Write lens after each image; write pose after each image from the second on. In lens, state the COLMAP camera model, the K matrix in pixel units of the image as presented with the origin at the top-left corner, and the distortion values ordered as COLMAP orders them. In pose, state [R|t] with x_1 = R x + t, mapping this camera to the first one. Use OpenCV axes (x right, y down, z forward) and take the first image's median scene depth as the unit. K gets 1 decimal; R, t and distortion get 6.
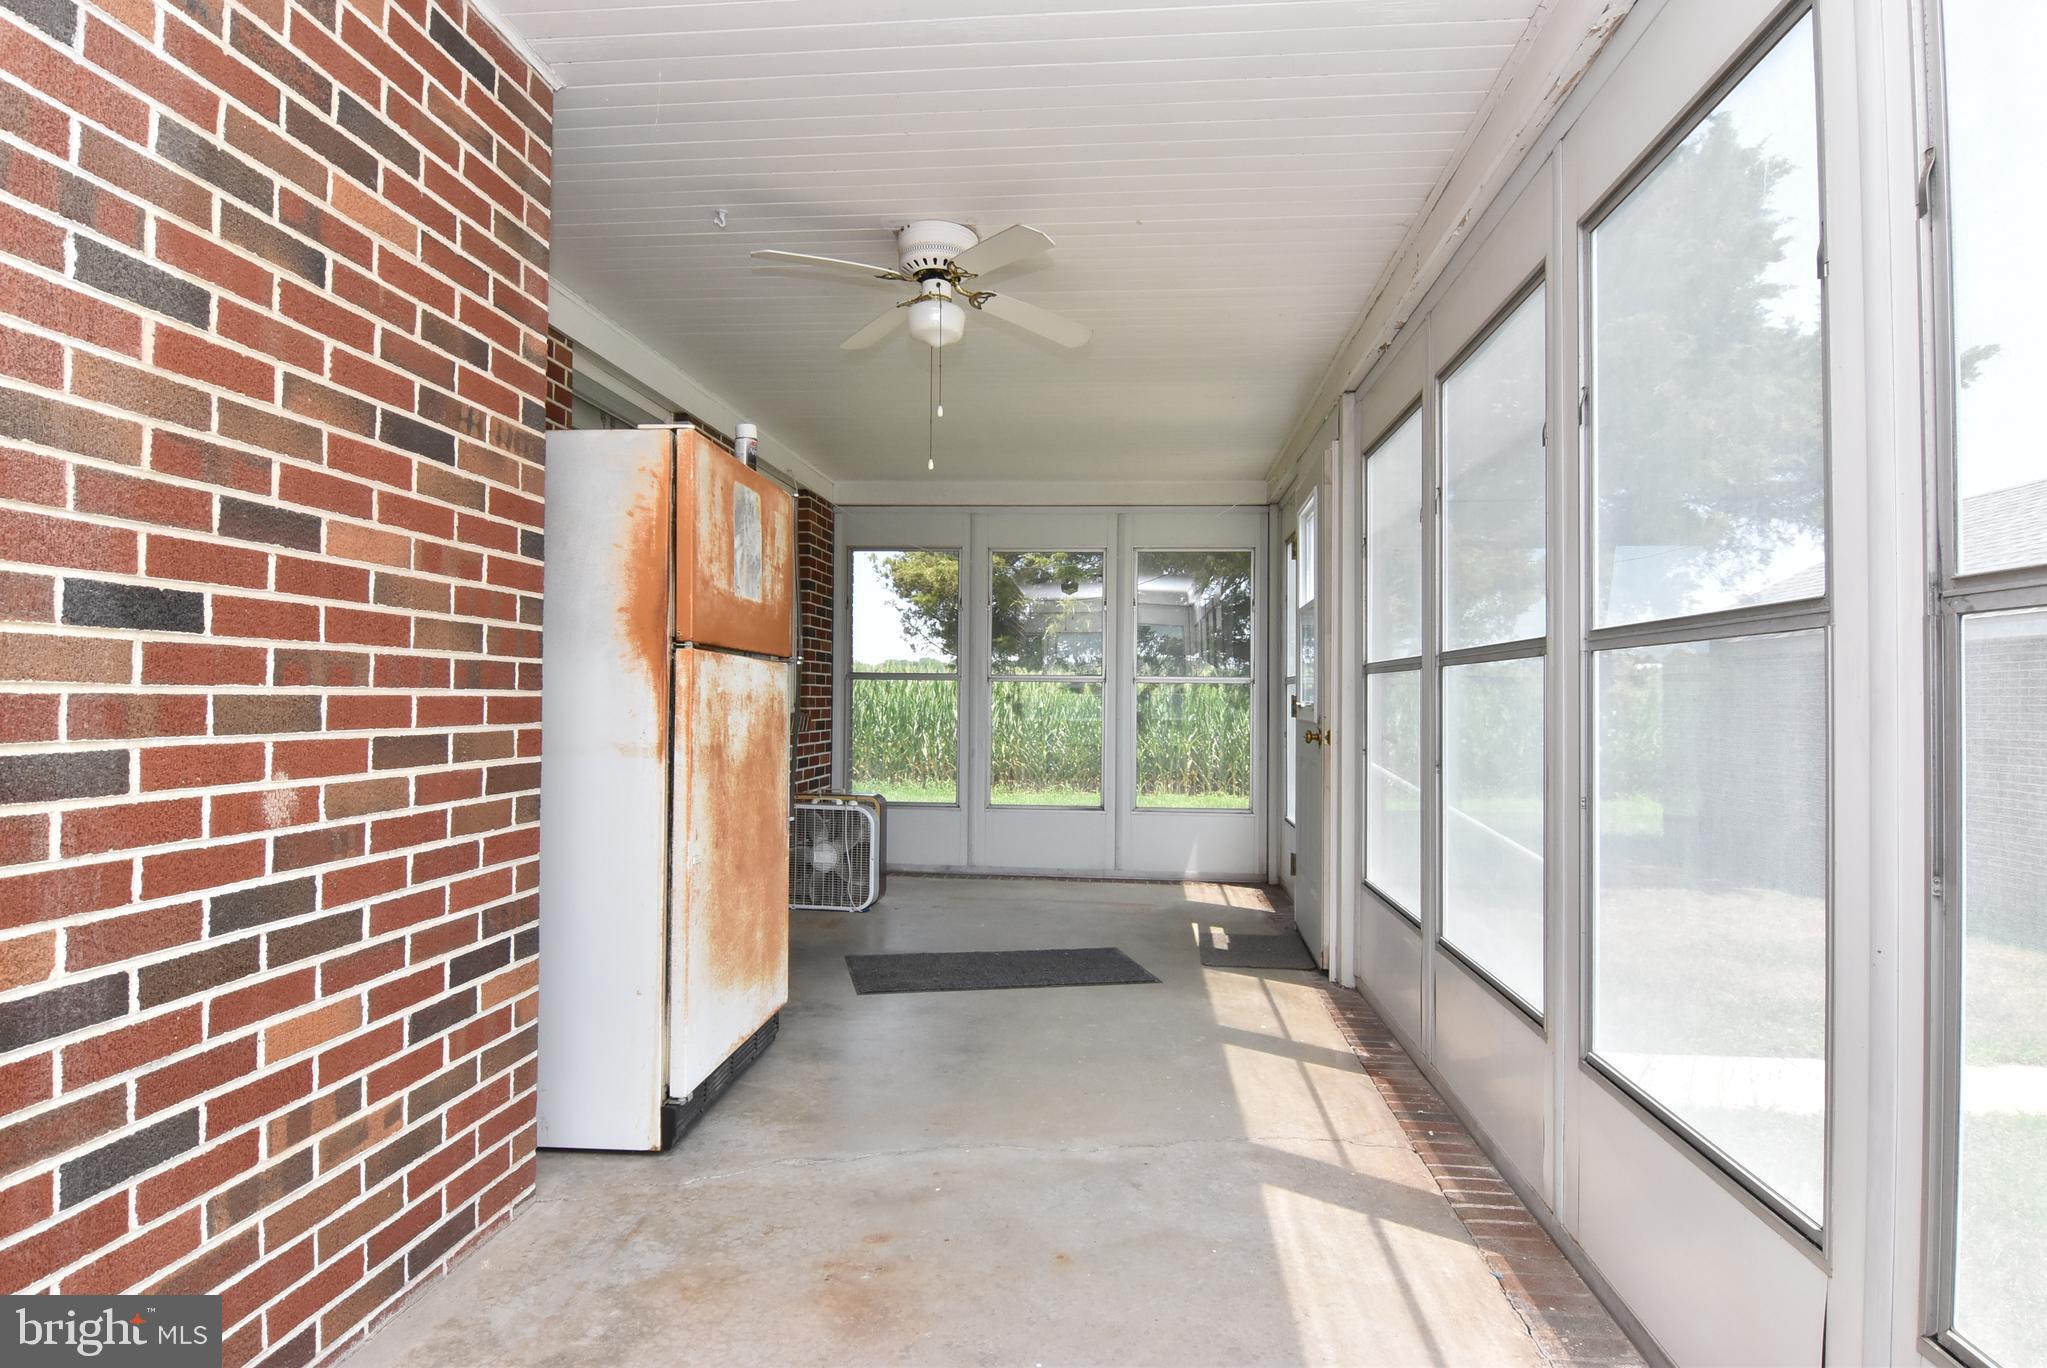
lens RADIAL K [[1087.4, 0, 1026.9], [0, 1087.4, 683.5], [0, 0, 1]] dist [-0.006320, -0.010119]
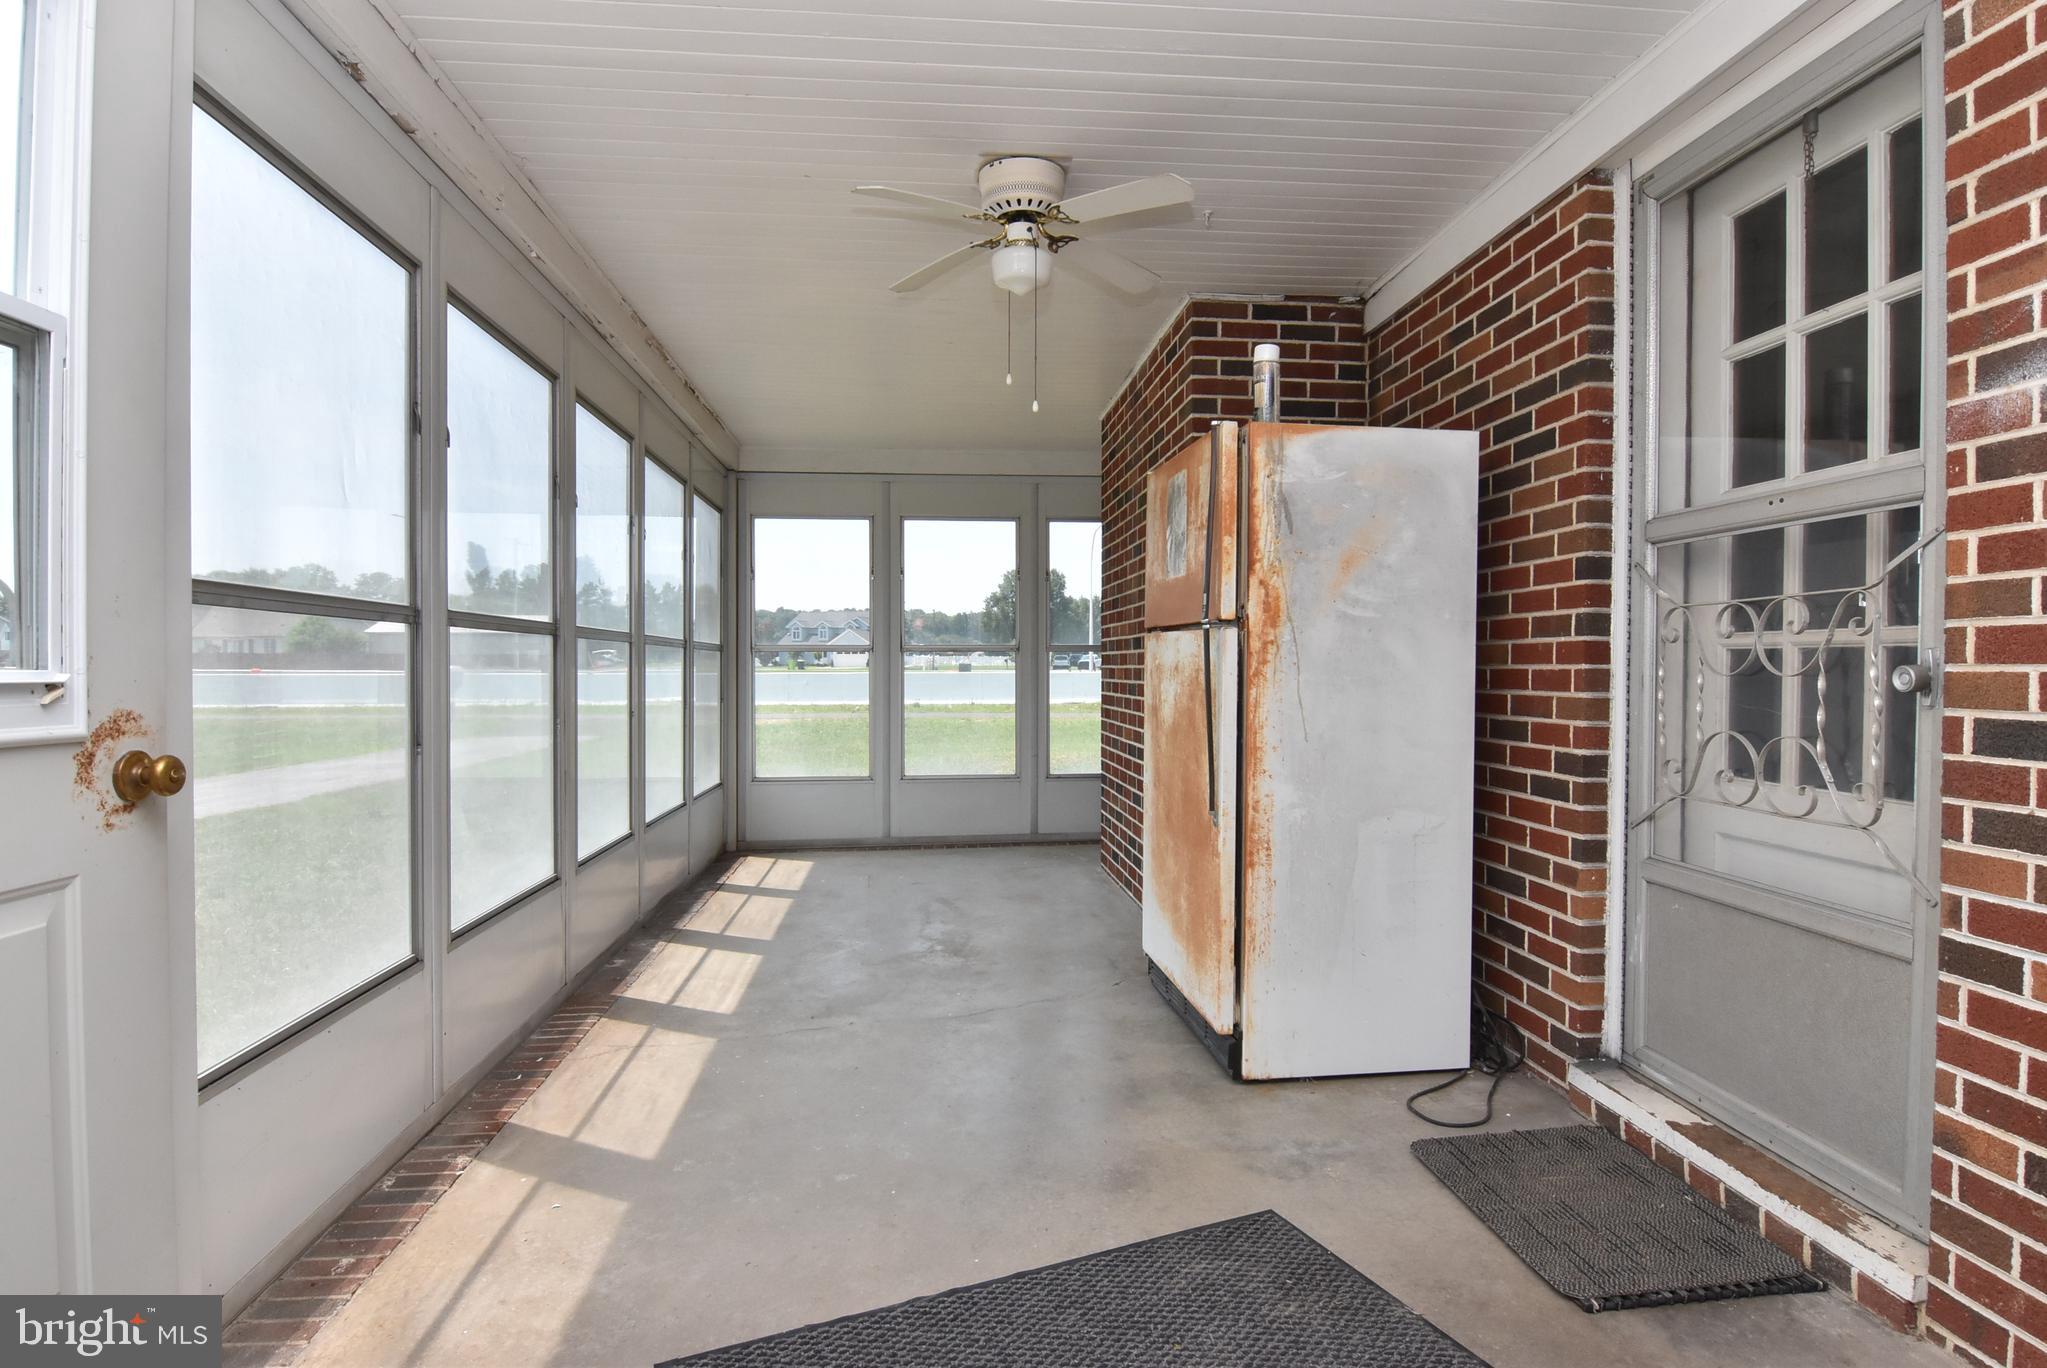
lens RADIAL K [[1087.4, 0, 1030.7], [0, 1087.4, 679.5], [0, 0, 1]] dist [-0.006320, -0.010119]
pose [[-0.980507, -0.004018, -0.196441, 0.094242], [-0.003925, 0.999992, -0.000864, 0.025207], [0.196443, -0.000077, -0.980515, 2.021522]]
